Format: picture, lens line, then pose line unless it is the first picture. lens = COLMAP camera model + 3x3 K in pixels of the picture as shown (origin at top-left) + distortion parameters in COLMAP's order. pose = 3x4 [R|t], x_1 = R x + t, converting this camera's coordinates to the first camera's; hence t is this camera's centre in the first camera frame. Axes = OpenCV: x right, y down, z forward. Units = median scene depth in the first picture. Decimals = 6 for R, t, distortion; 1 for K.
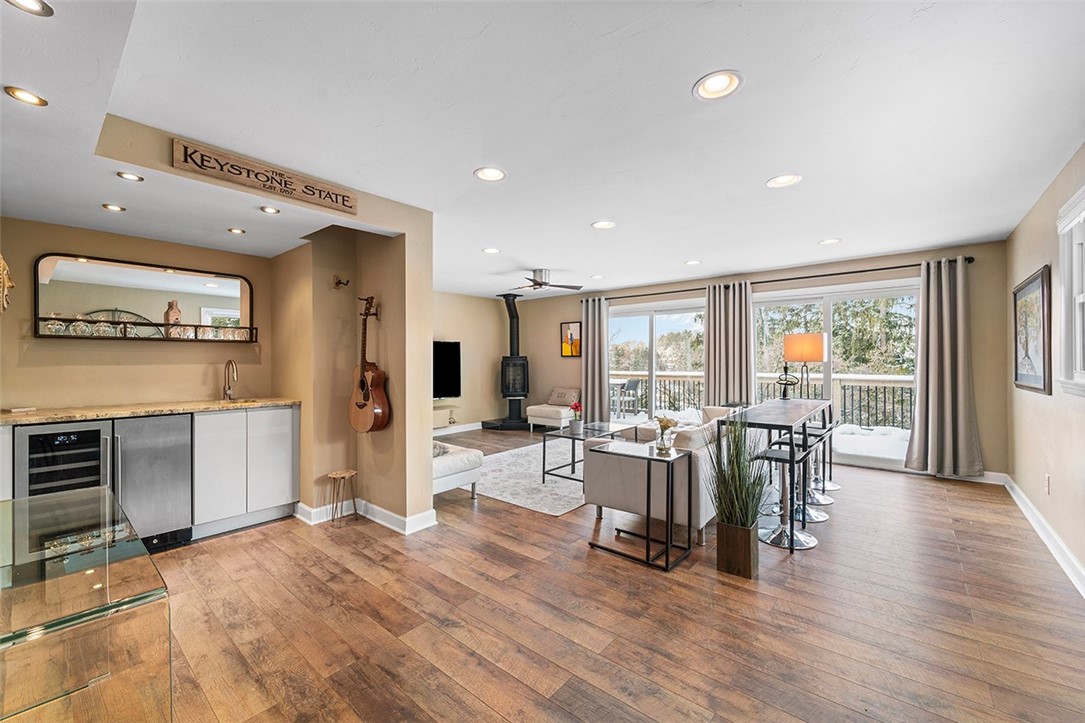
lens RADIAL K [[435.7, 0, 542.8], [0, 435.7, 363.3], [0, 0, 1]] dist [0.001993, -0.001171]
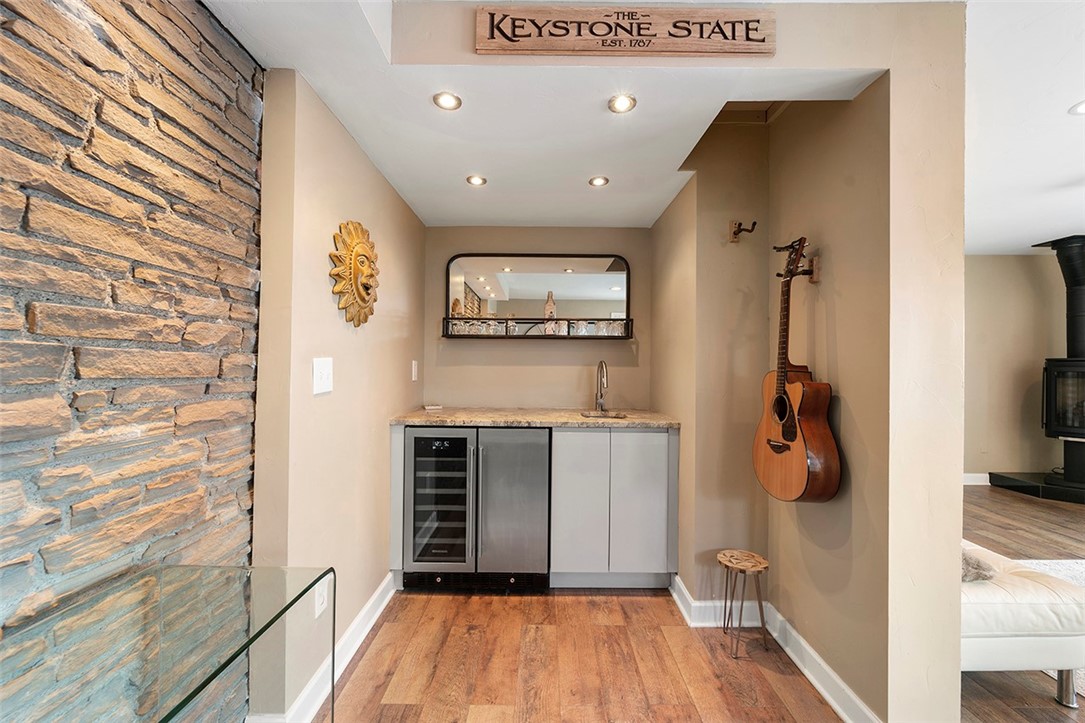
lens RADIAL K [[435.7, 0, 540.5], [0, 435.7, 362.0], [0, 0, 1]] dist [0.001993, -0.001171]
pose [[0.642820, 0.002965, -0.766011, -0.152842], [-0.013597, 0.999879, -0.007540, 0.001761], [0.765896, 0.015263, 0.642783, 0.339743]]
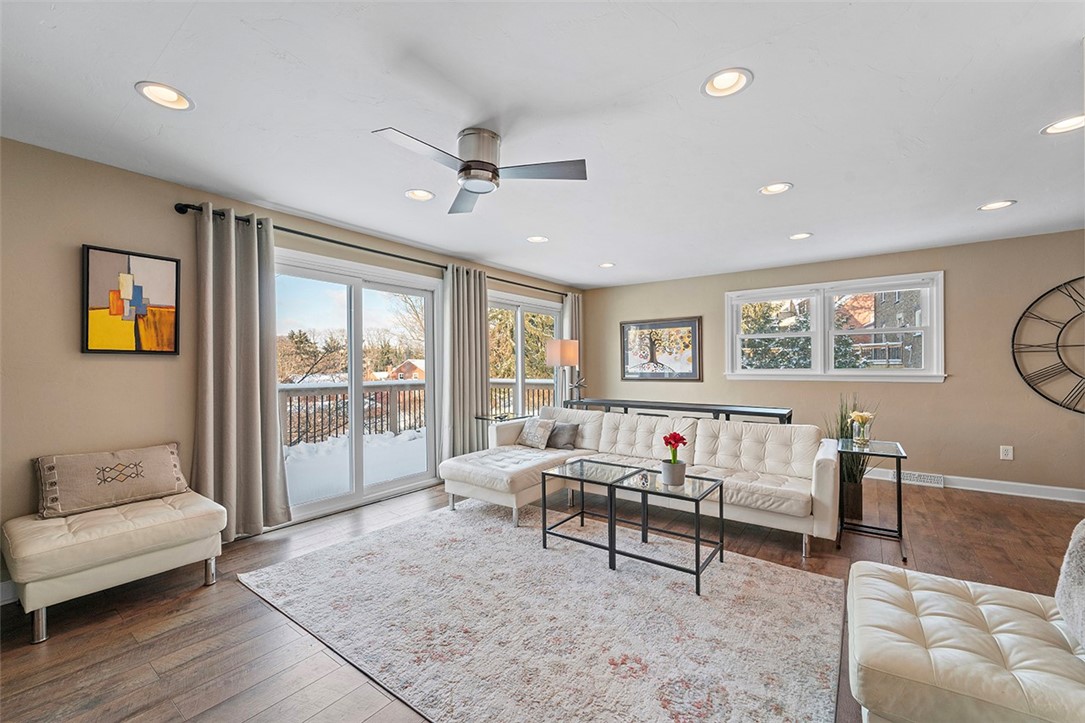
lens RADIAL K [[435.7, 0, 534.8], [0, 435.7, 368.7], [0, 0, 1]] dist [0.001993, -0.001171]
pose [[-0.060870, -0.008147, 0.998112, -0.535658], [0.009231, 0.999919, 0.008724, -0.006157], [-0.998103, 0.009744, -0.060789, 1.279877]]
